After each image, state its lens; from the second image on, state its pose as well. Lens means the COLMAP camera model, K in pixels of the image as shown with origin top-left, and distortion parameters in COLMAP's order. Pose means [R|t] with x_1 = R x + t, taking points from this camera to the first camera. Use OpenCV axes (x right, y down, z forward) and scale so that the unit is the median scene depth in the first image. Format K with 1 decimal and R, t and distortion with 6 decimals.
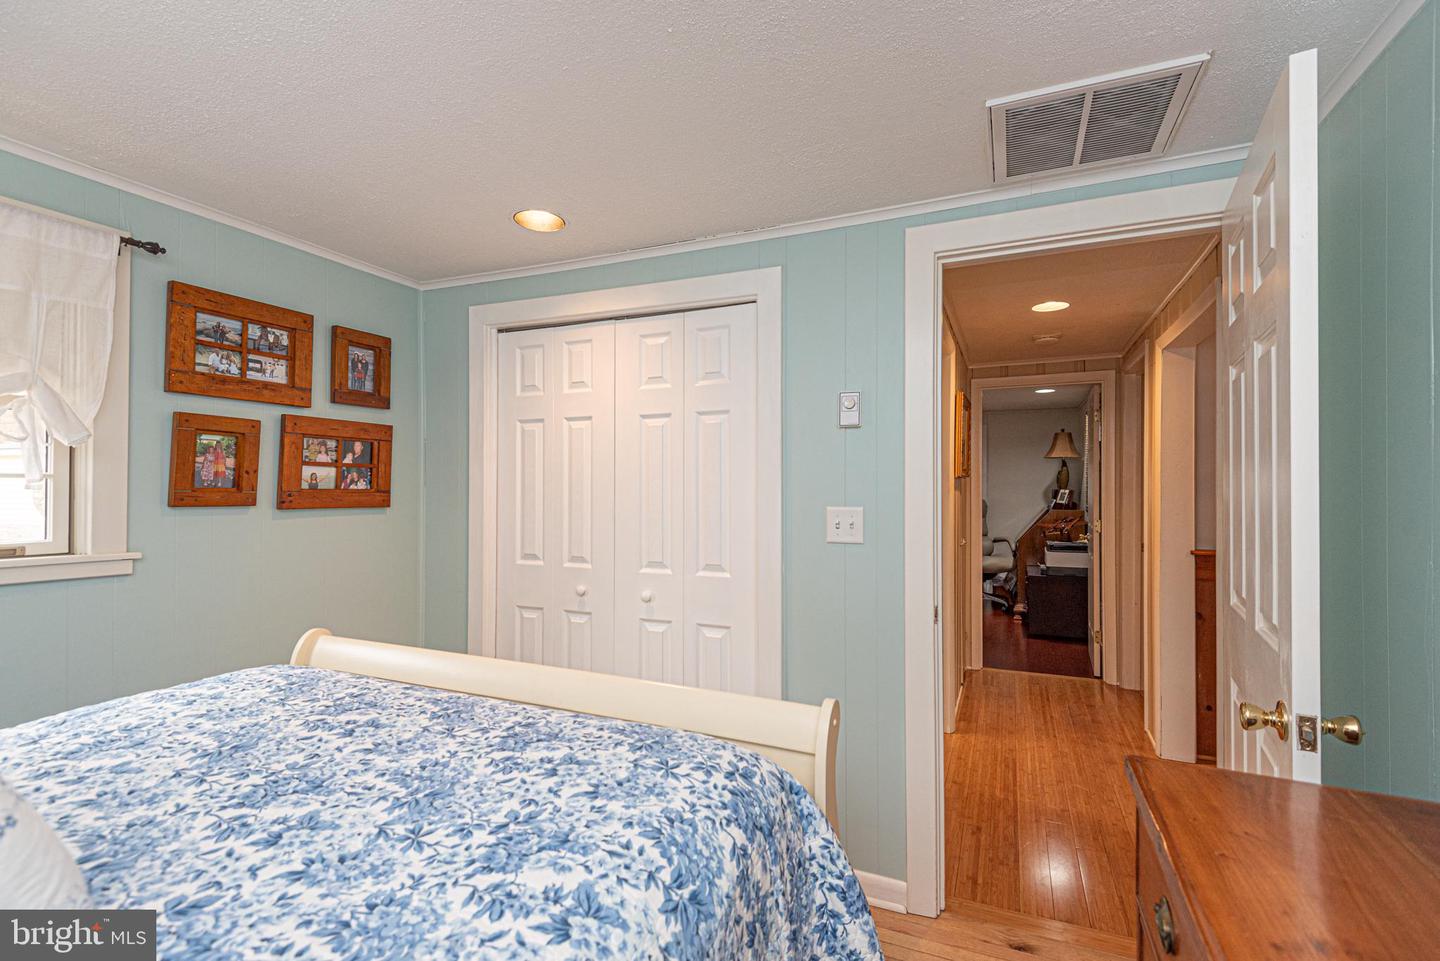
lens RADIAL K [[656.5, 0, 721.2], [0, 656.5, 483.4], [0, 0, 1]] dist [0.021048, -0.013278]
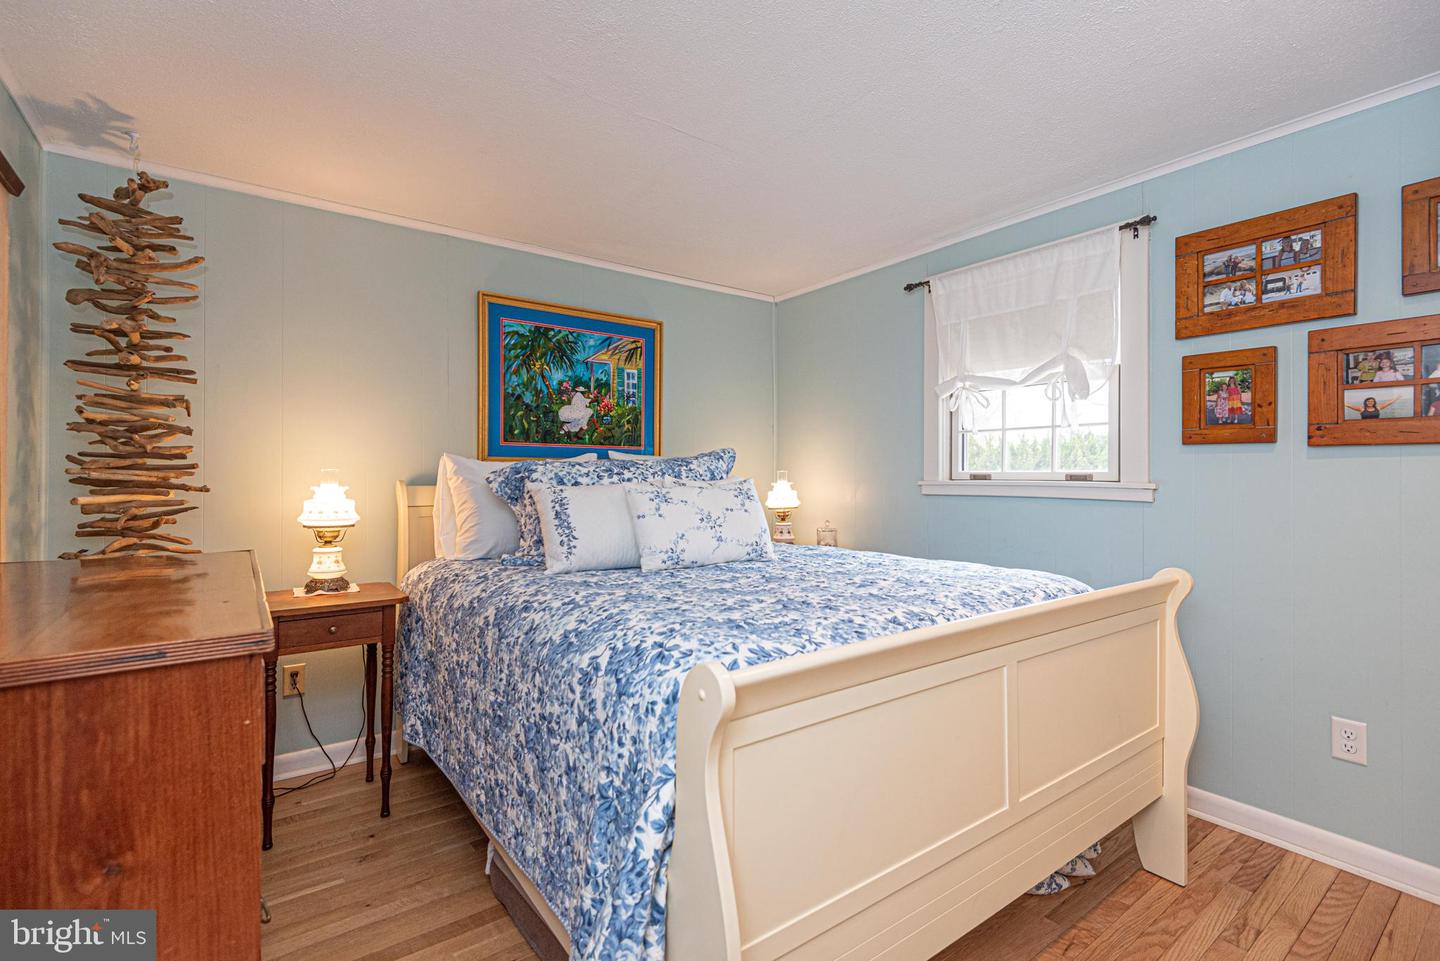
lens RADIAL K [[656.5, 0, 722.2], [0, 656.5, 474.7], [0, 0, 1]] dist [0.021048, -0.013278]
pose [[-0.495370, -0.004655, -0.868670, 0.455888], [0.003043, 0.999970, -0.007094, 0.084447], [0.868677, -0.006157, -0.495341, 0.817929]]
